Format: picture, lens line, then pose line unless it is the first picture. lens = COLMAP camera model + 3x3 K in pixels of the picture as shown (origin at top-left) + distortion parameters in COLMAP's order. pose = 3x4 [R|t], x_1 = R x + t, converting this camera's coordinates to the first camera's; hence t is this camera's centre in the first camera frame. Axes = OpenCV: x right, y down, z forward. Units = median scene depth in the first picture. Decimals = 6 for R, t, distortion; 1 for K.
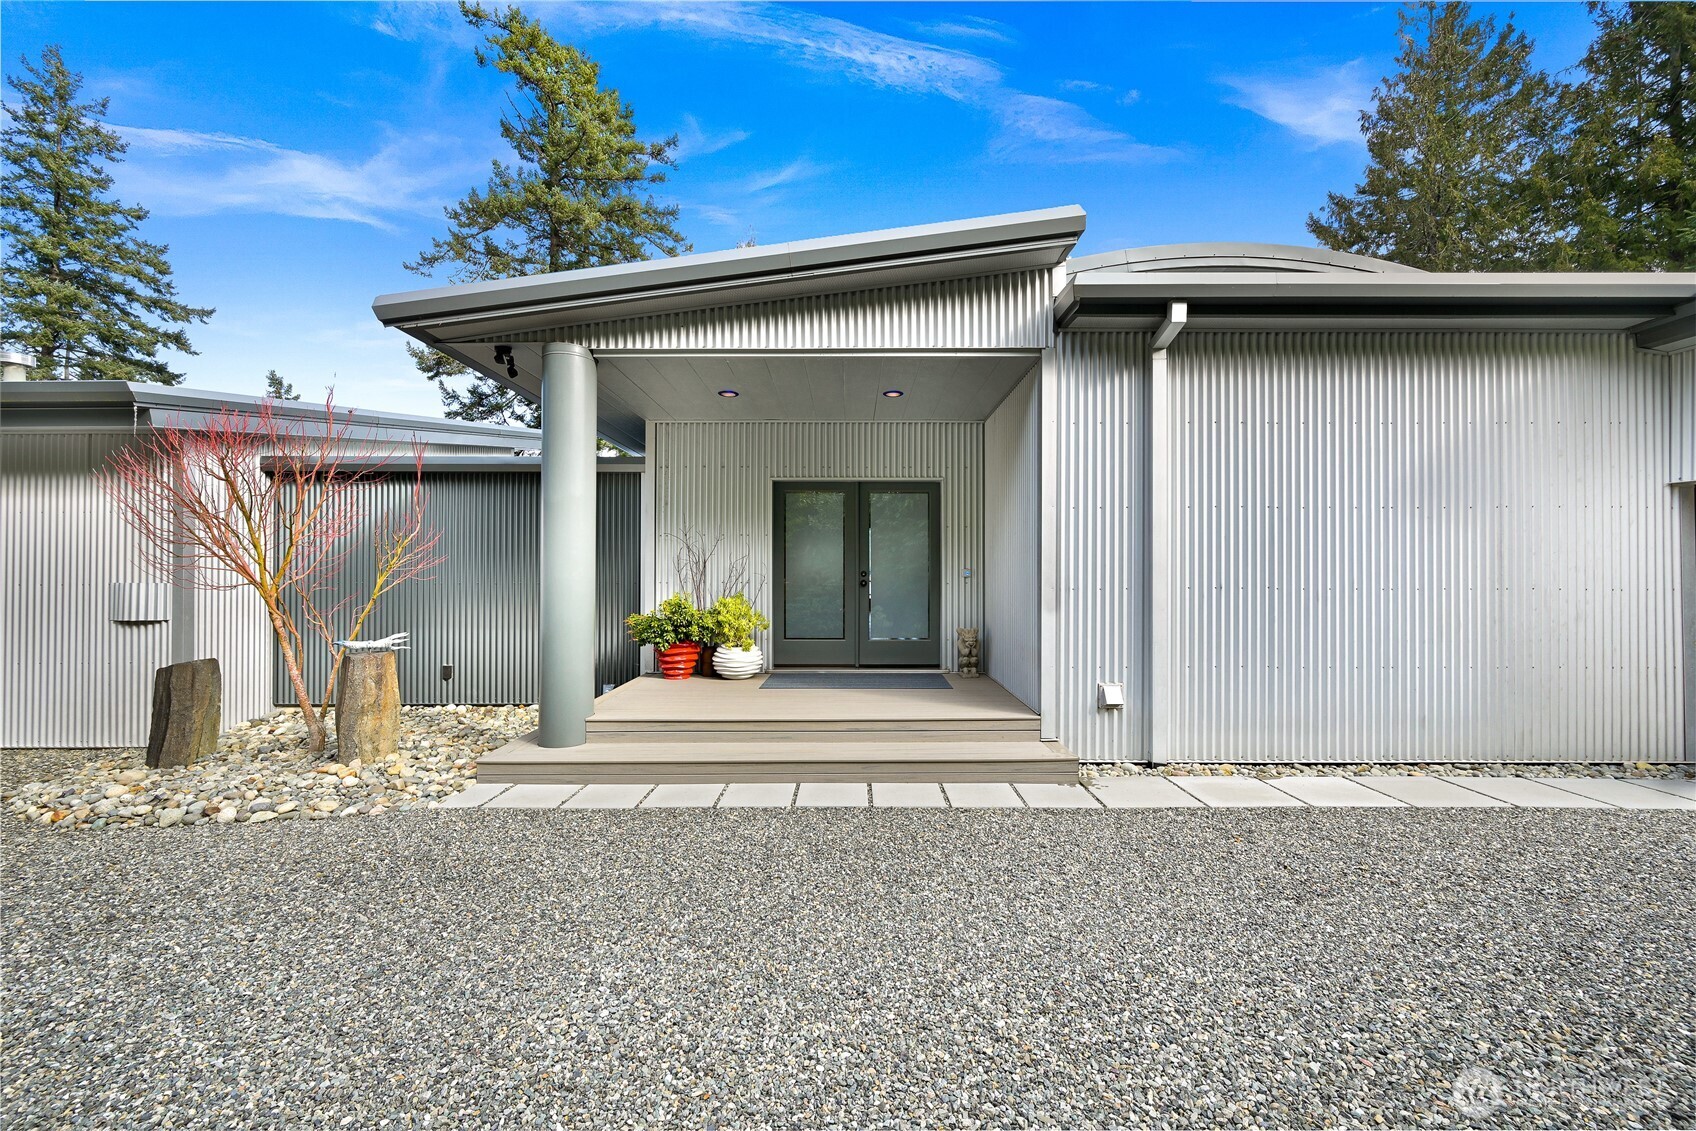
lens RADIAL K [[642.7, 0, 848.2], [0, 642.7, 567.3], [0, 0, 1]] dist [-0.003488, 0.000156]
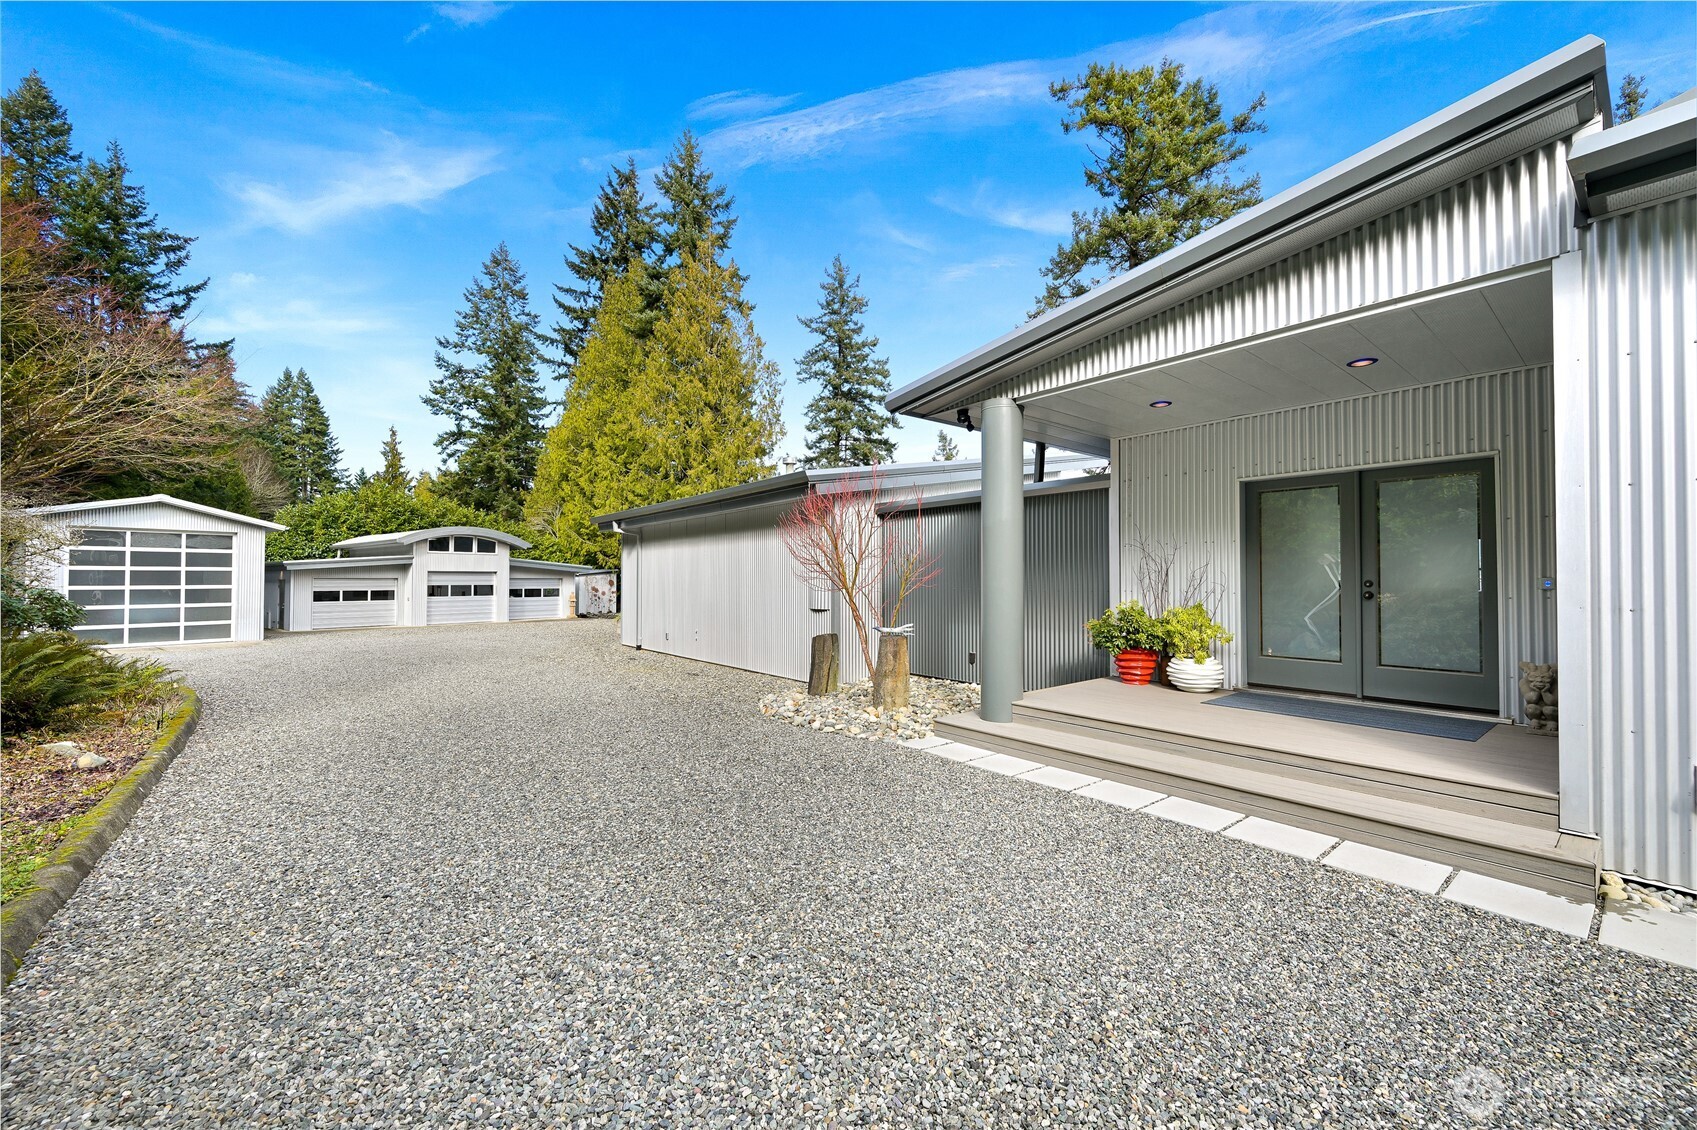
lens RADIAL K [[643.1, 0, 869.2], [0, 643.1, 566.4], [0, 0, 1]] dist [-0.003488, 0.000156]
pose [[0.651383, -0.013982, -0.758620, 0.247717], [0.004654, 0.999885, -0.014433, -0.003326], [0.758735, 0.005870, 0.651373, 0.000856]]
